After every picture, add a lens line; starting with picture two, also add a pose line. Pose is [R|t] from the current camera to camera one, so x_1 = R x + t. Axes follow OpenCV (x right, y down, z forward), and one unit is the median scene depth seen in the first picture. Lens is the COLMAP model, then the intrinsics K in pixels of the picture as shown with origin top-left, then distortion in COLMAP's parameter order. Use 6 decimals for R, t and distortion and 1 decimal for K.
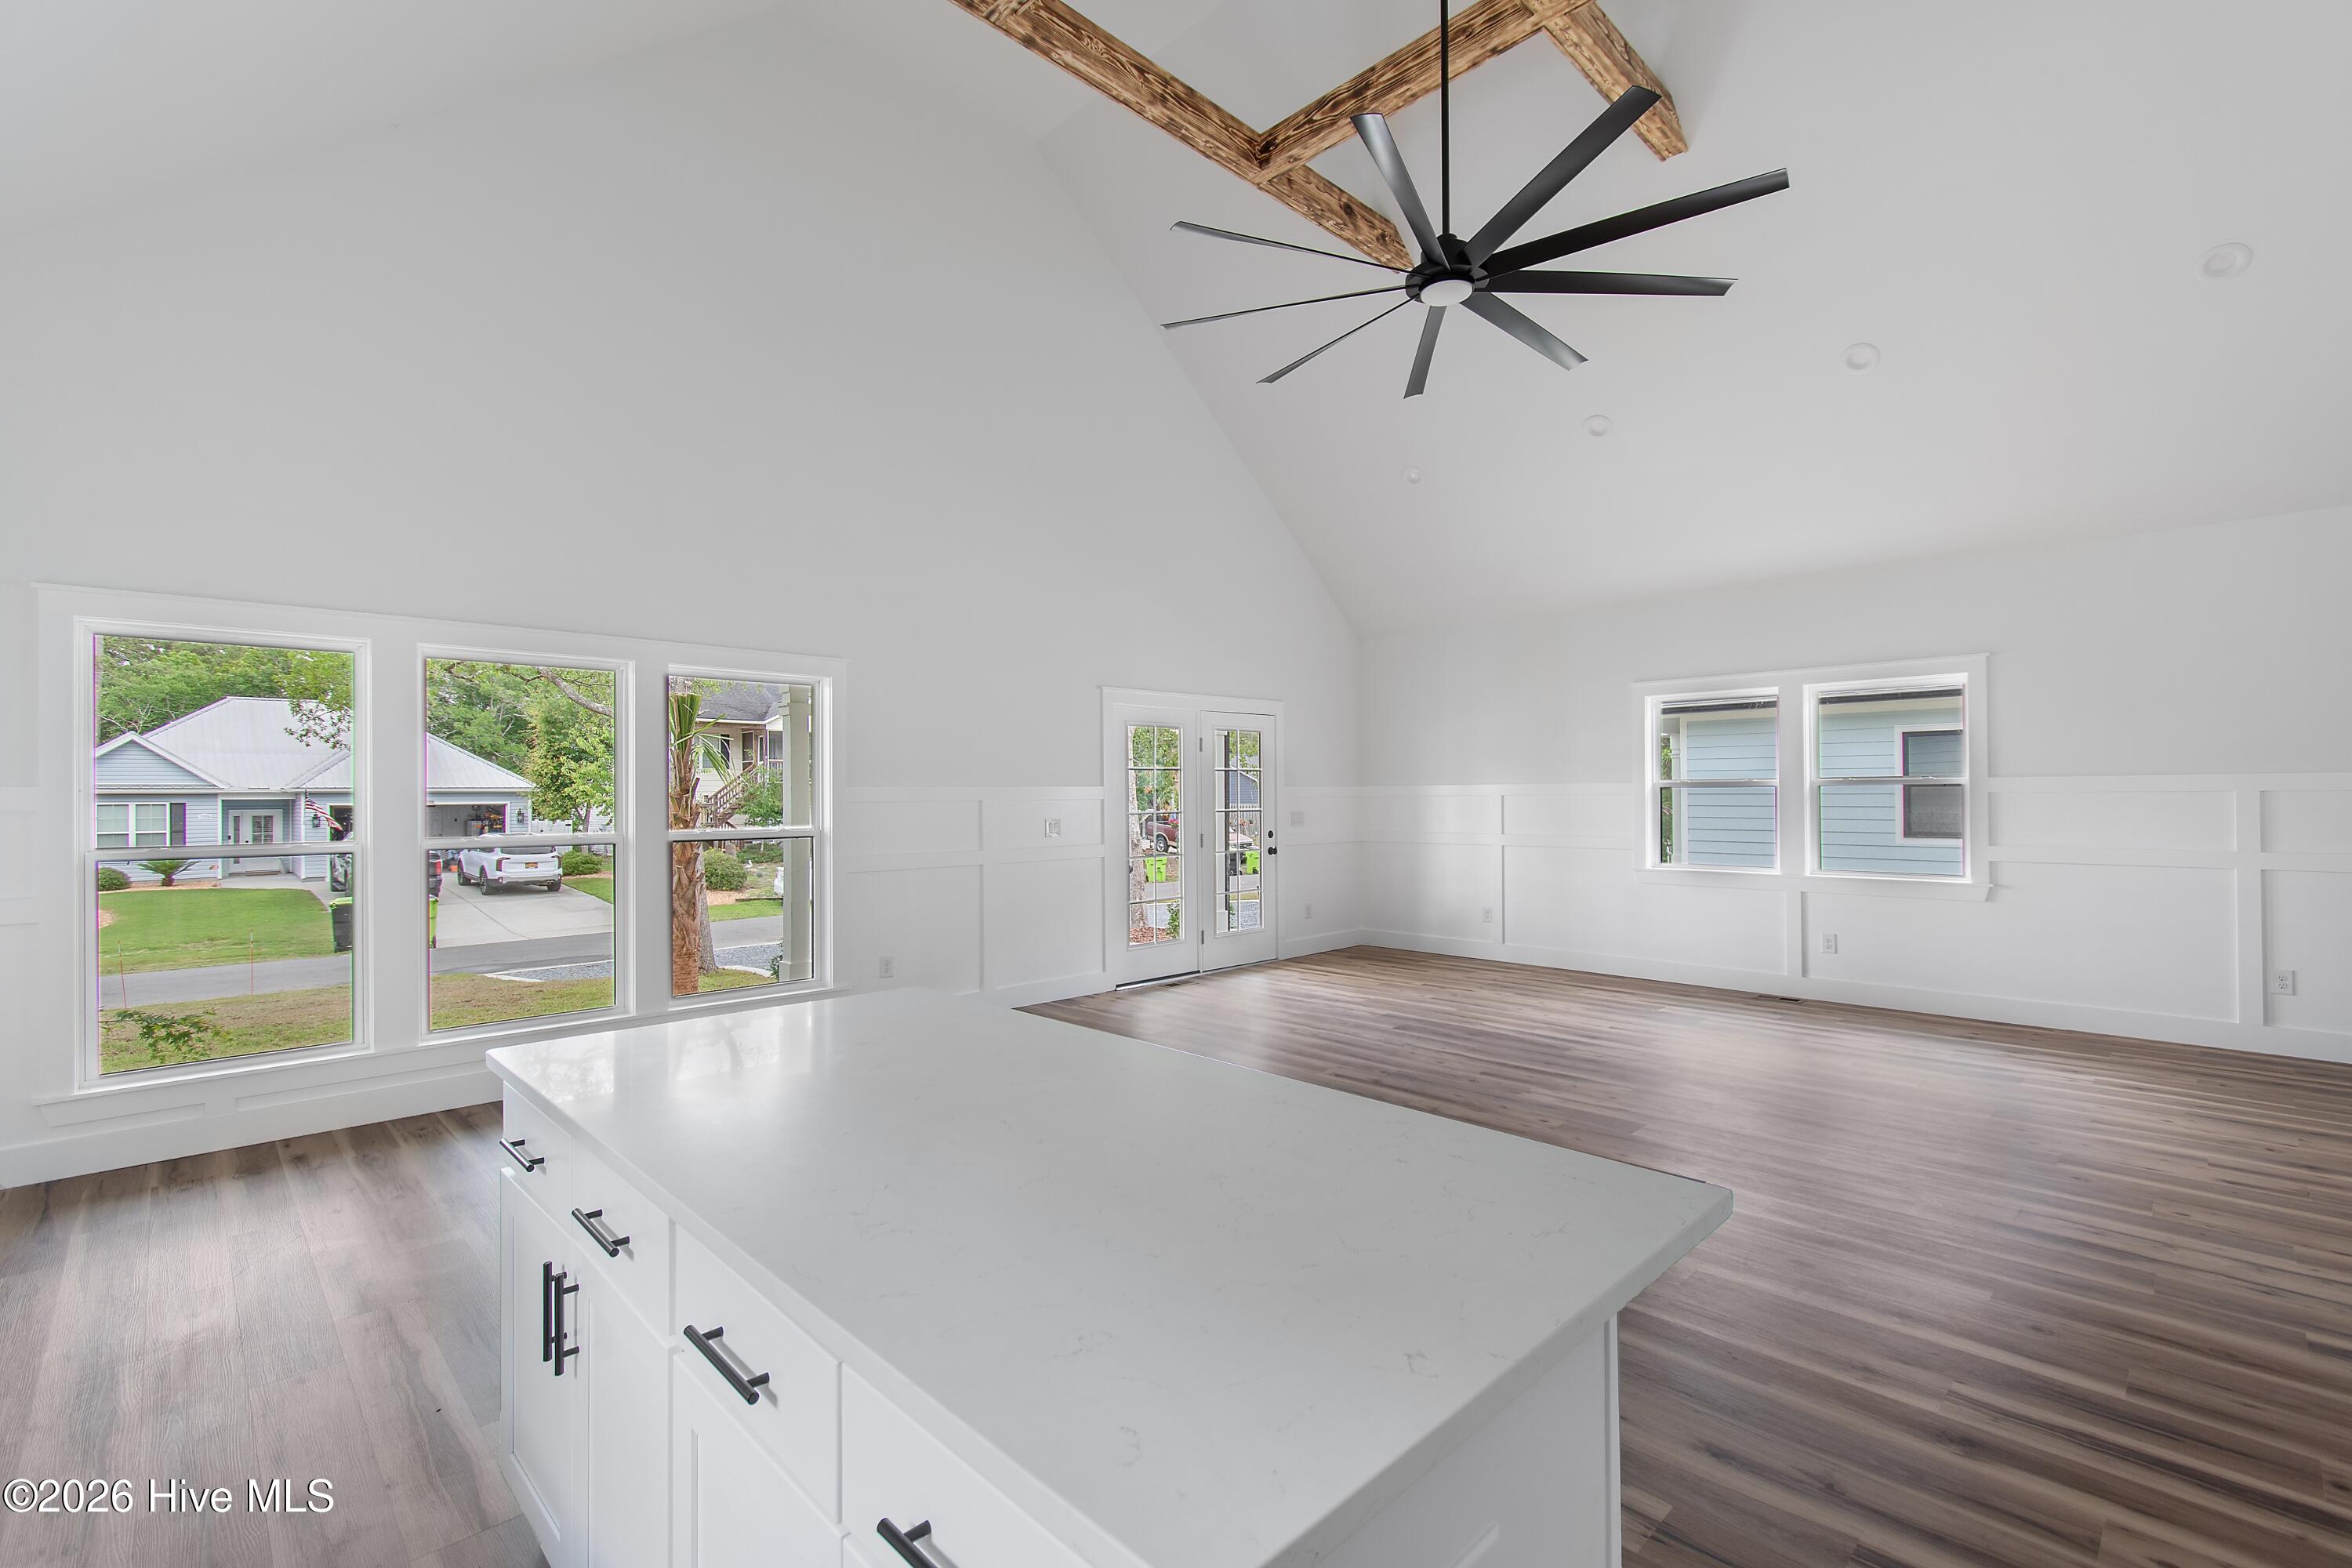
lens RADIAL K [[1036.9, 0, 1181.3], [0, 1036.9, 786.7], [0, 0, 1]] dist [0.002529, -0.002134]
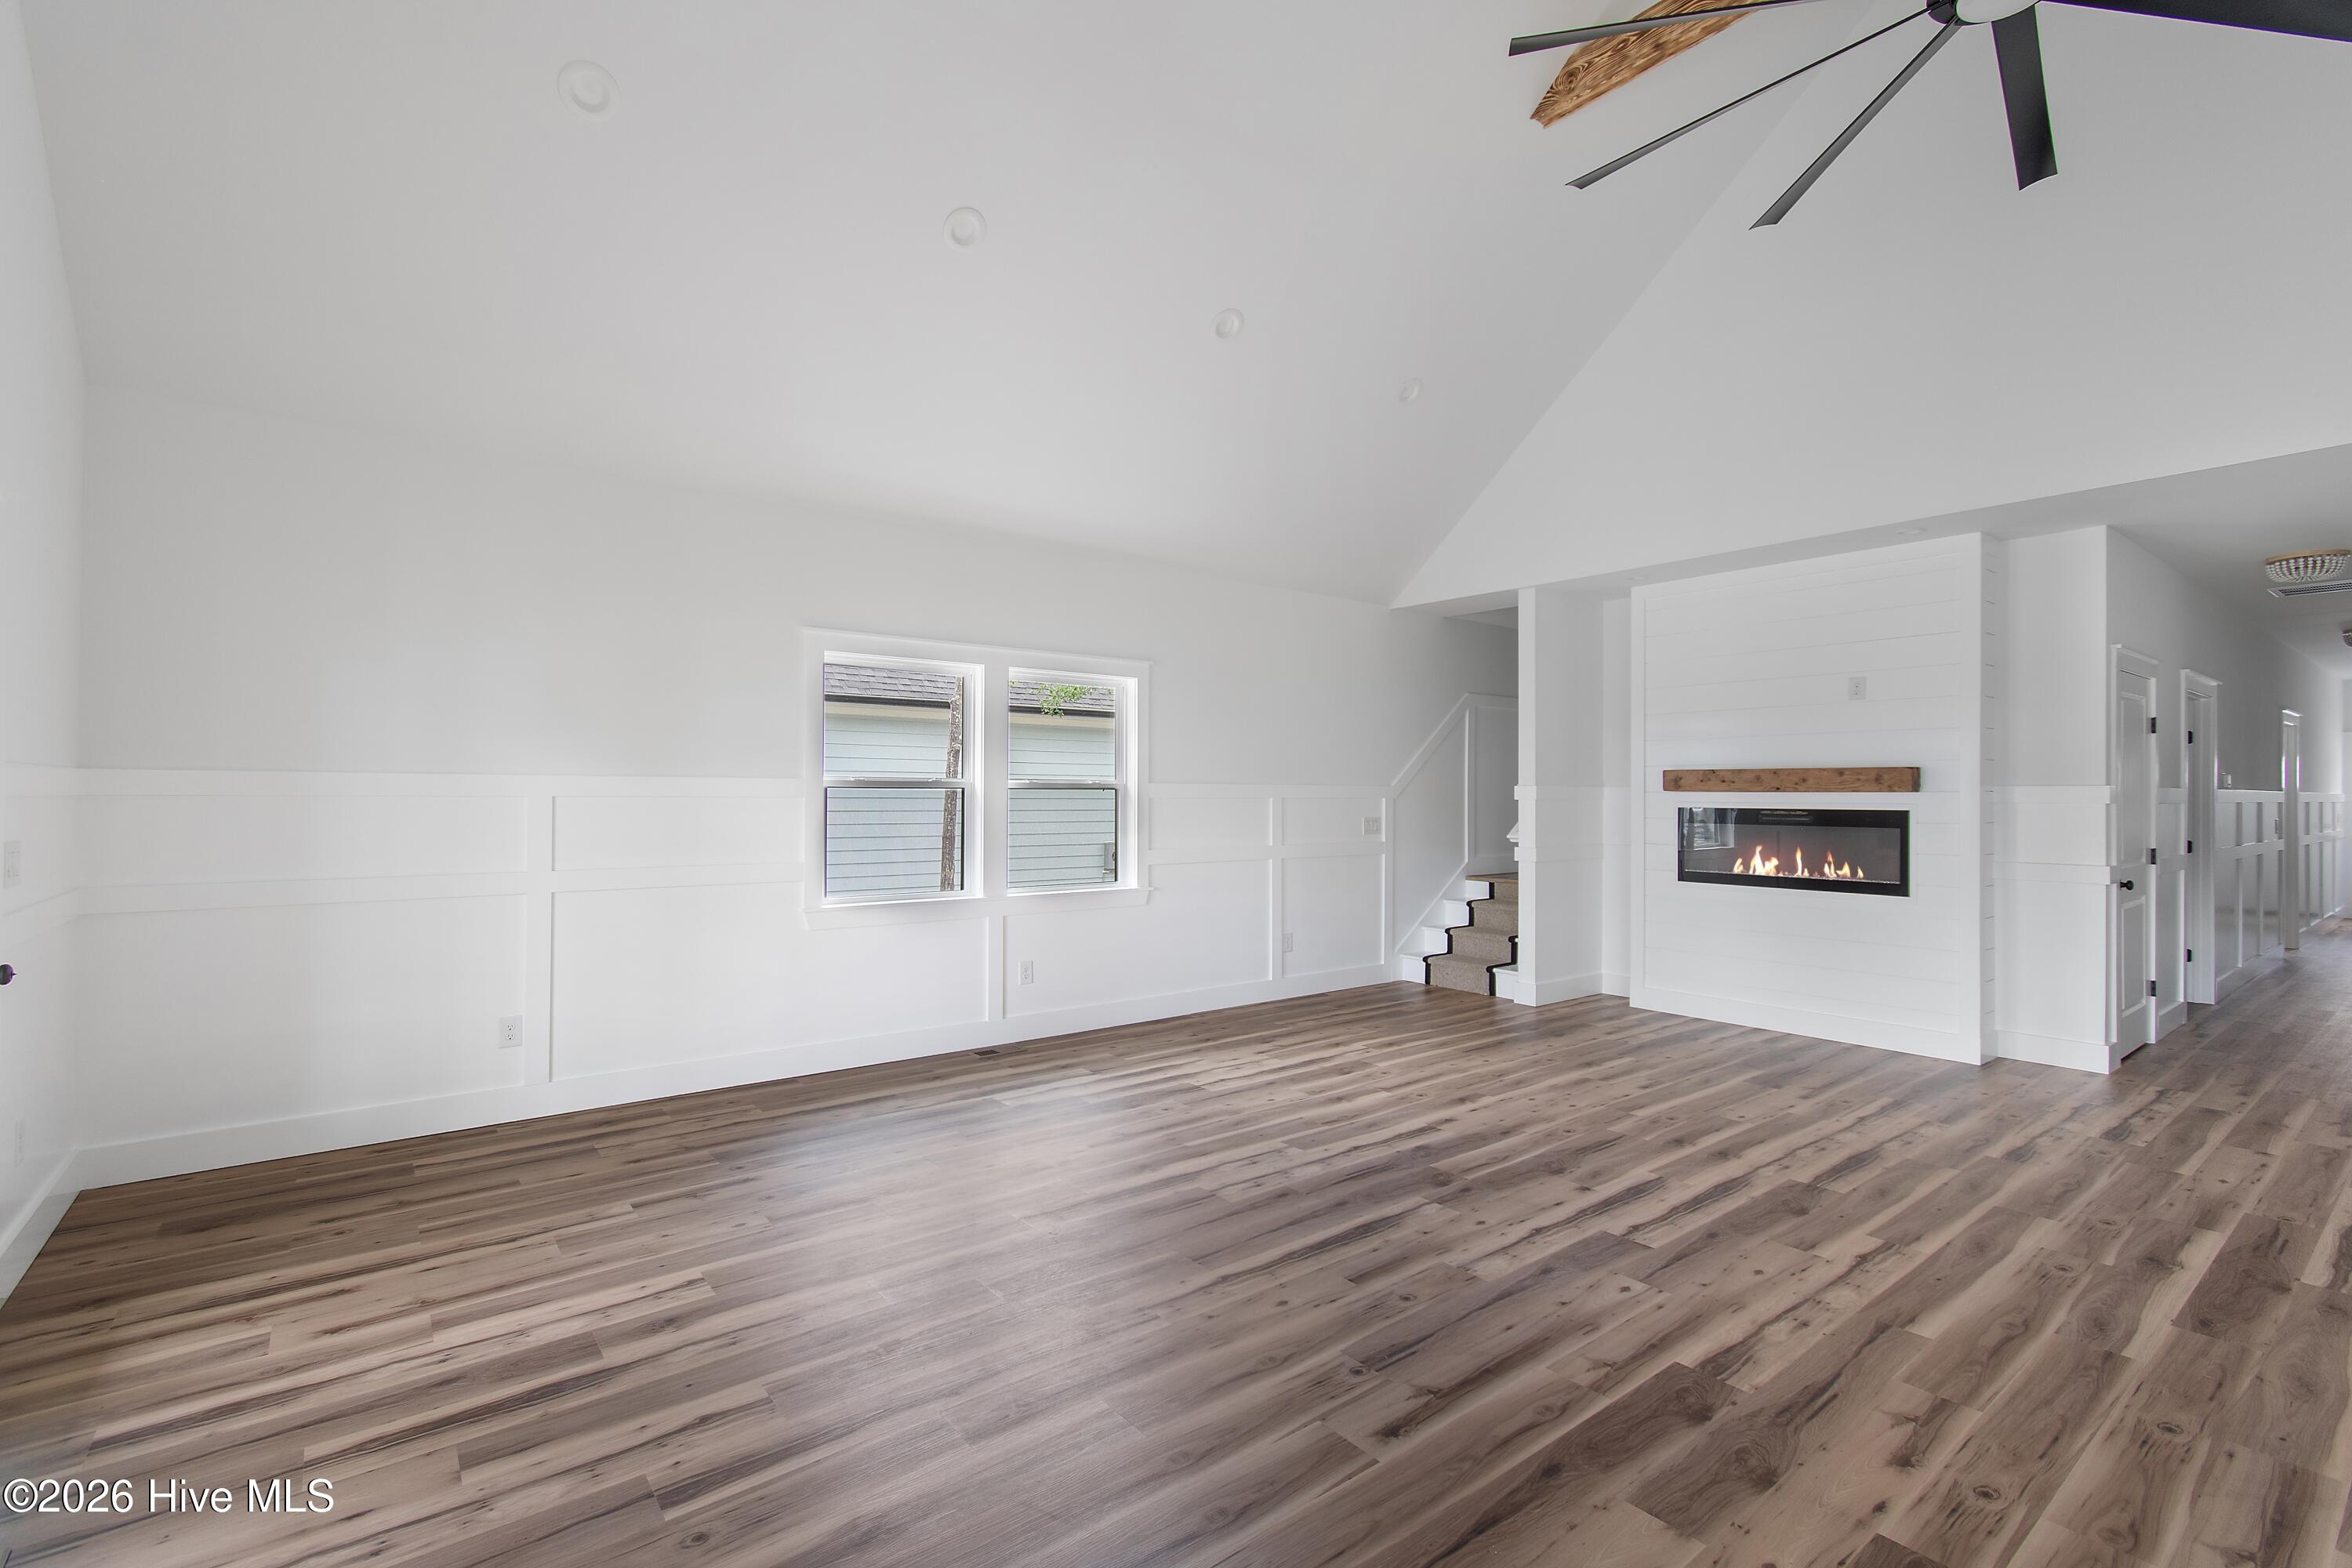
lens RADIAL K [[1036.9, 0, 1170.5], [0, 1036.9, 797.1], [0, 0, 1]] dist [0.002529, -0.002134]
pose [[0.115051, 0.007524, 0.993331, -0.265174], [-0.010339, 0.999926, -0.006377, 0.010107], [-0.993306, -0.009537, 0.115120, 0.927349]]
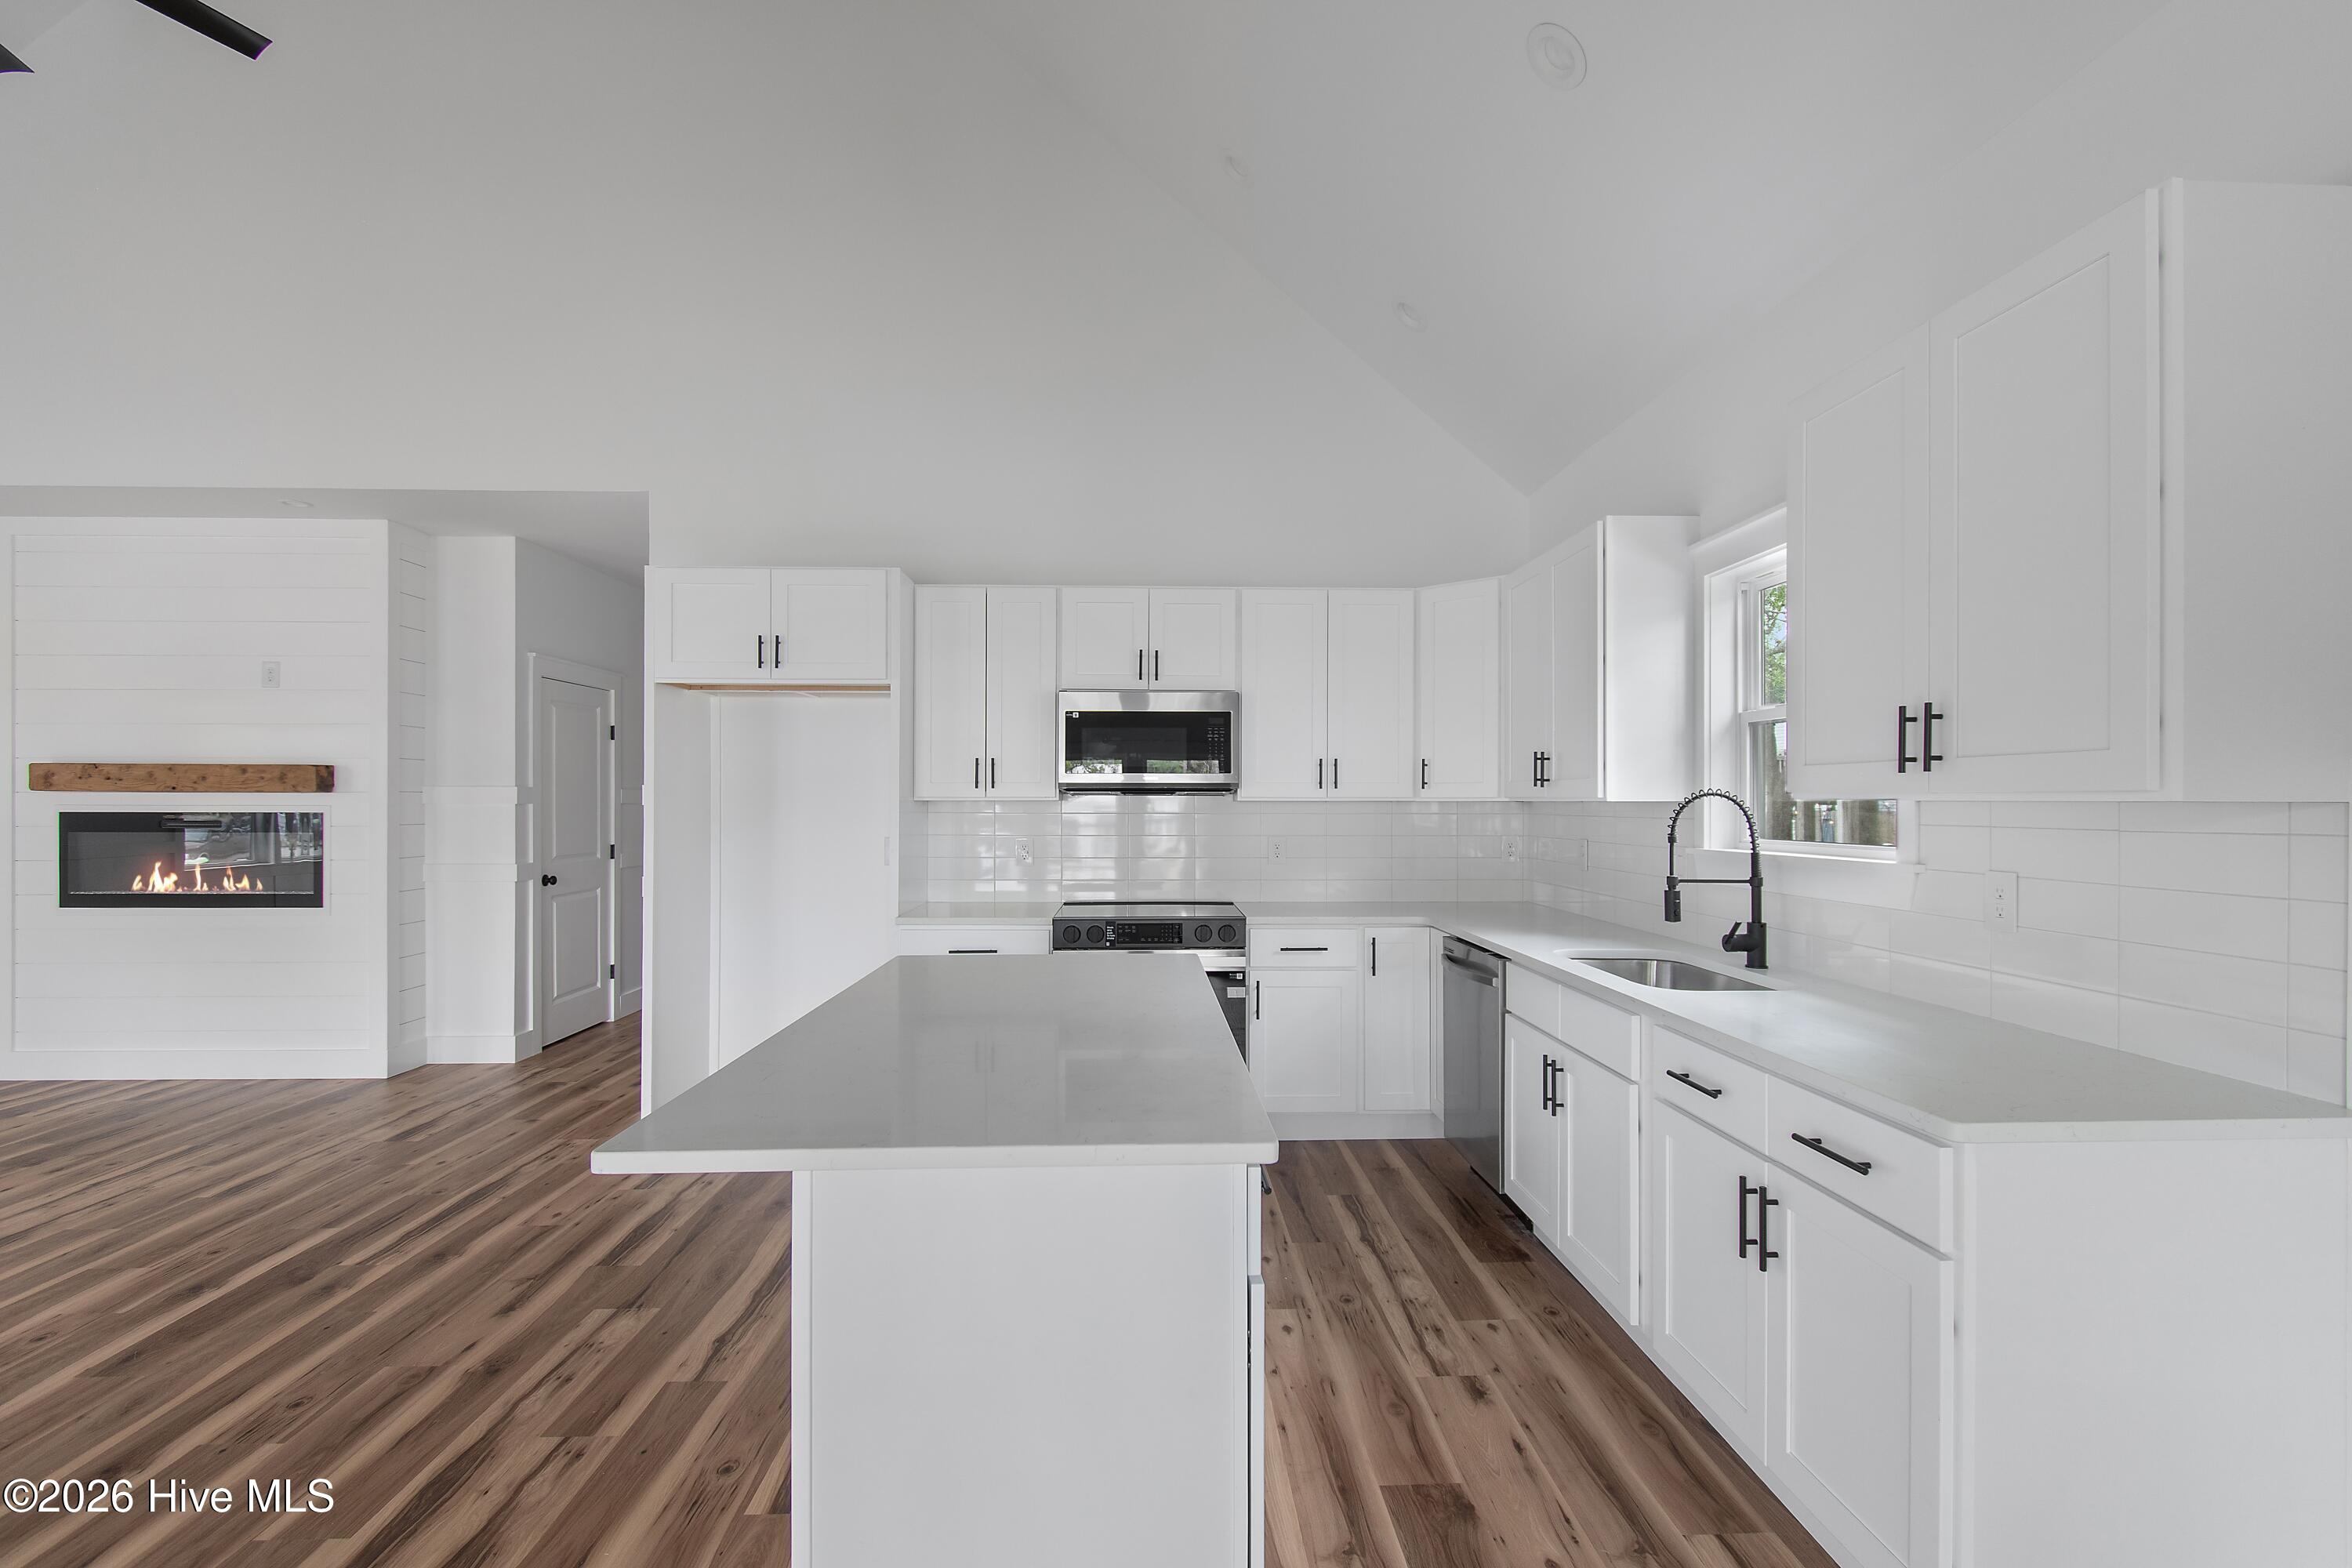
lens RADIAL K [[1083.9, 0, 1173.2], [0, 1083.9, 810.6], [0, 0, 1]] dist [0.000402, -0.004302]
pose [[-0.746906, 0.002685, 0.664924, -0.374321], [-0.000251, 0.999991, -0.004321, 0.011763], [-0.664929, -0.003394, -0.746899, 0.554181]]
